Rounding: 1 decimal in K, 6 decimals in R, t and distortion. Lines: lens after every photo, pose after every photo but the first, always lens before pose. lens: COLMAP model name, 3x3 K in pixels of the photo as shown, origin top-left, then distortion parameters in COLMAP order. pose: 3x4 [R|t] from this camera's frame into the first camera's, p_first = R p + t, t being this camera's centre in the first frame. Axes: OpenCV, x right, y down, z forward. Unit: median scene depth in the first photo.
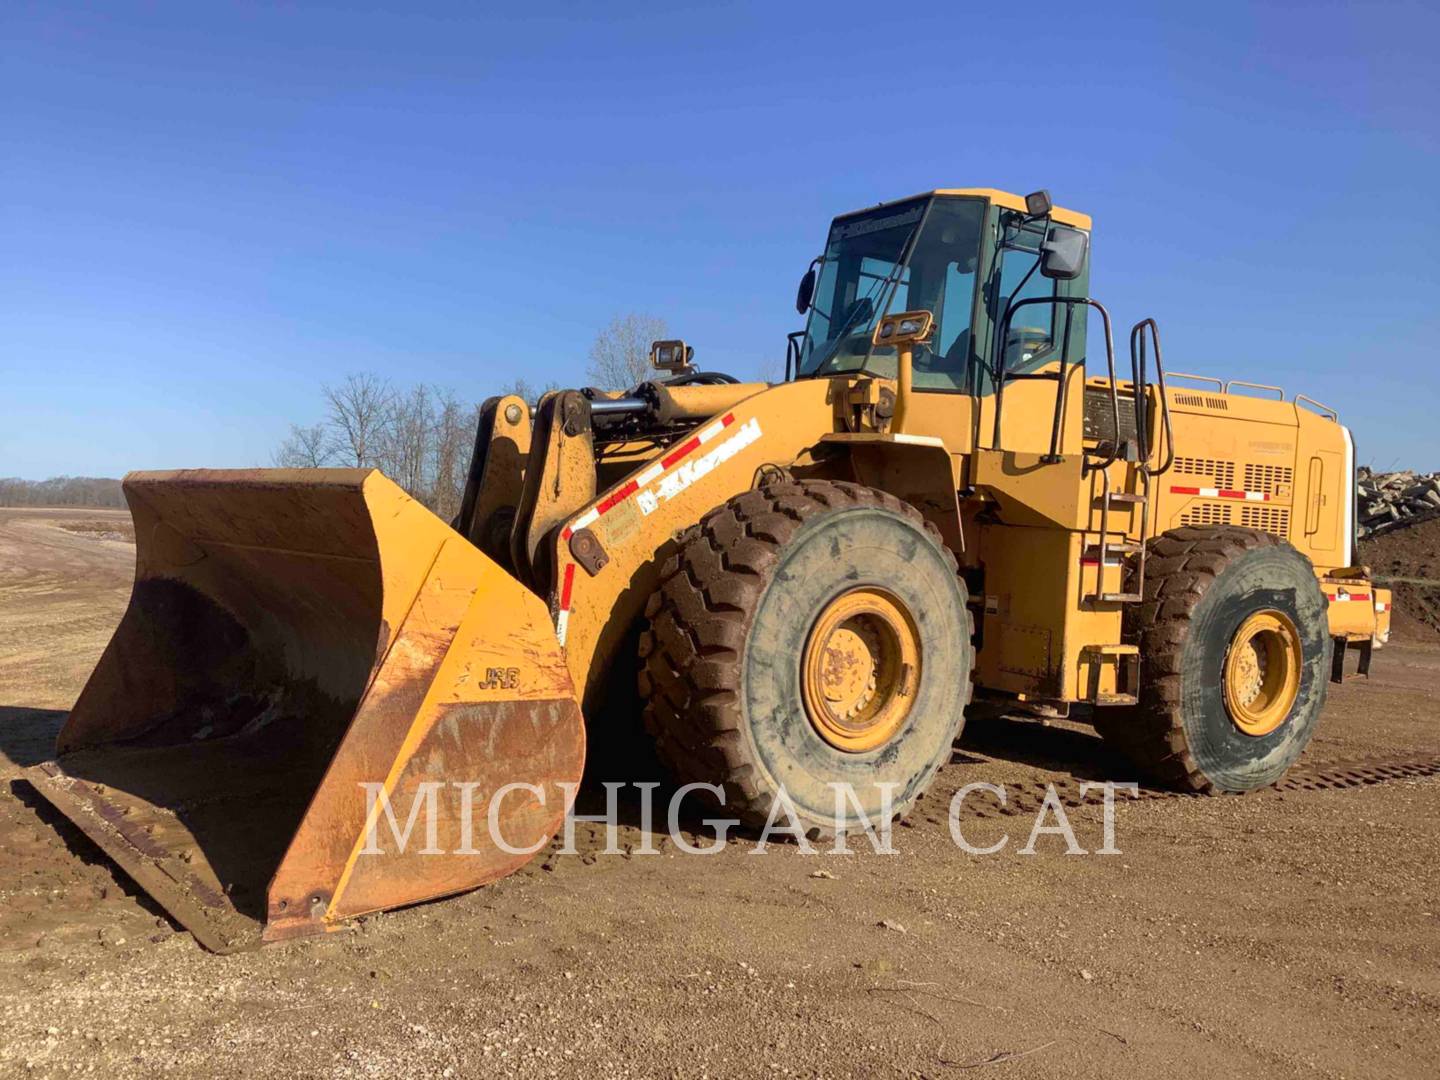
lens RADIAL K [[1301.4, 0, 720.0], [0, 1301.4, 540.0], [0, 0, 1]] dist [0.129578, -0.280130]
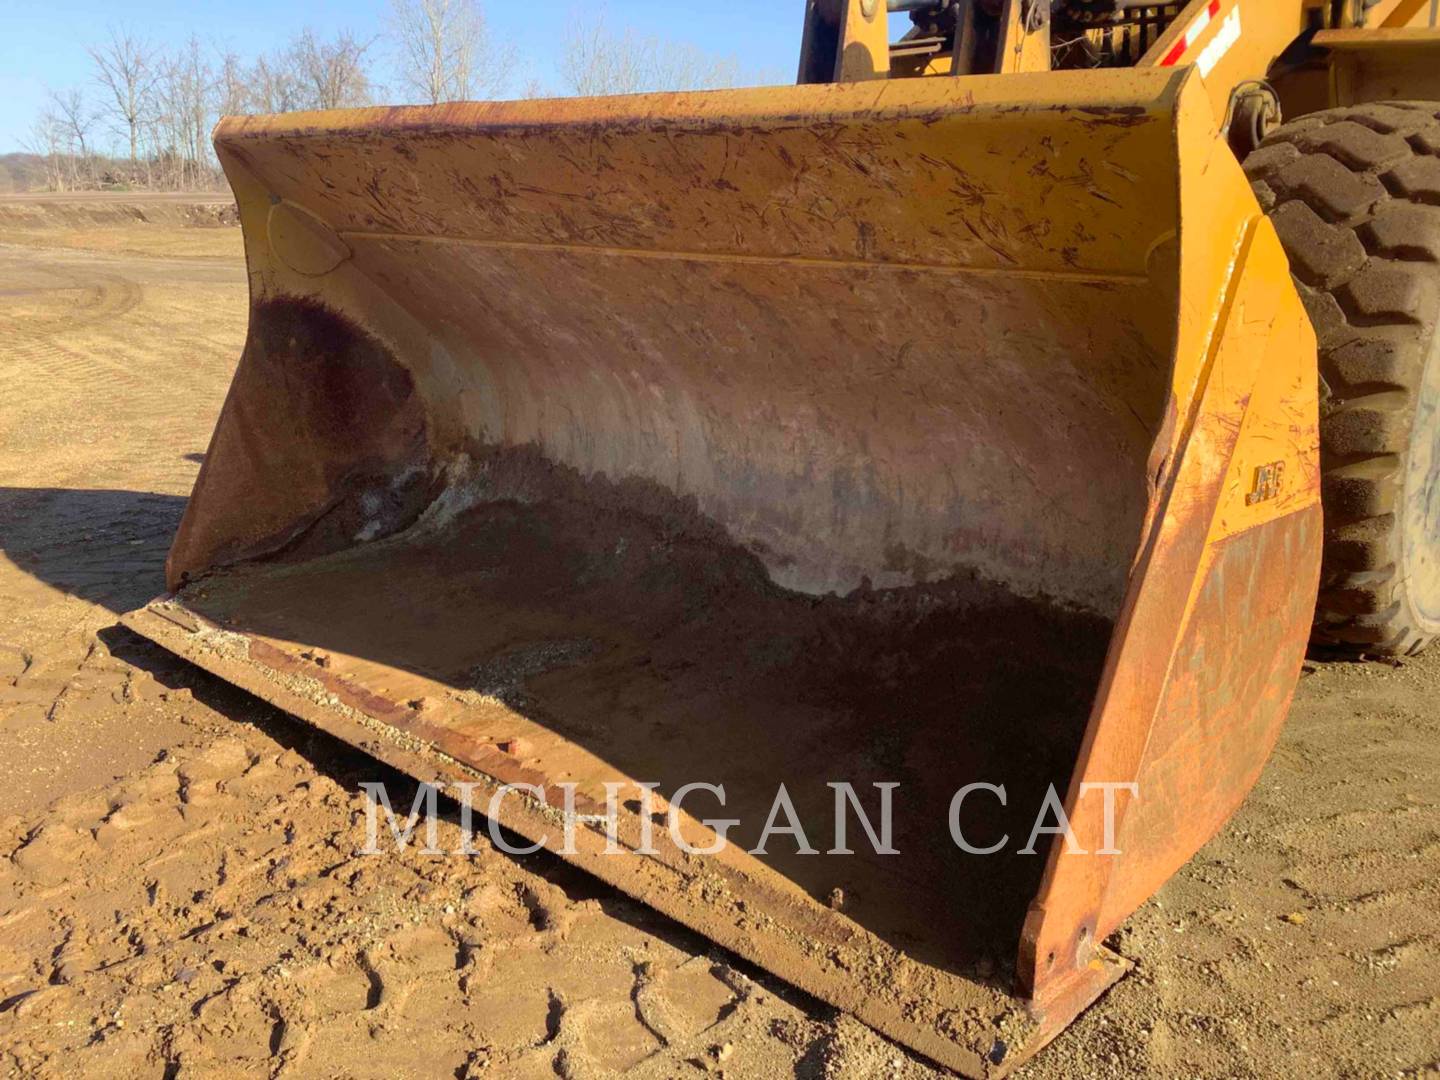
lens RADIAL K [[1305.1, 0, 717.0], [0, 1305.1, 545.7], [0, 0, 1]] dist [0.126164, -0.261097]
pose [[0.988143, -0.067571, 0.137868, -0.316500], [0.030986, 0.967239, 0.251970, -0.008766], [-0.150377, -0.244710, 0.957864, 0.342999]]
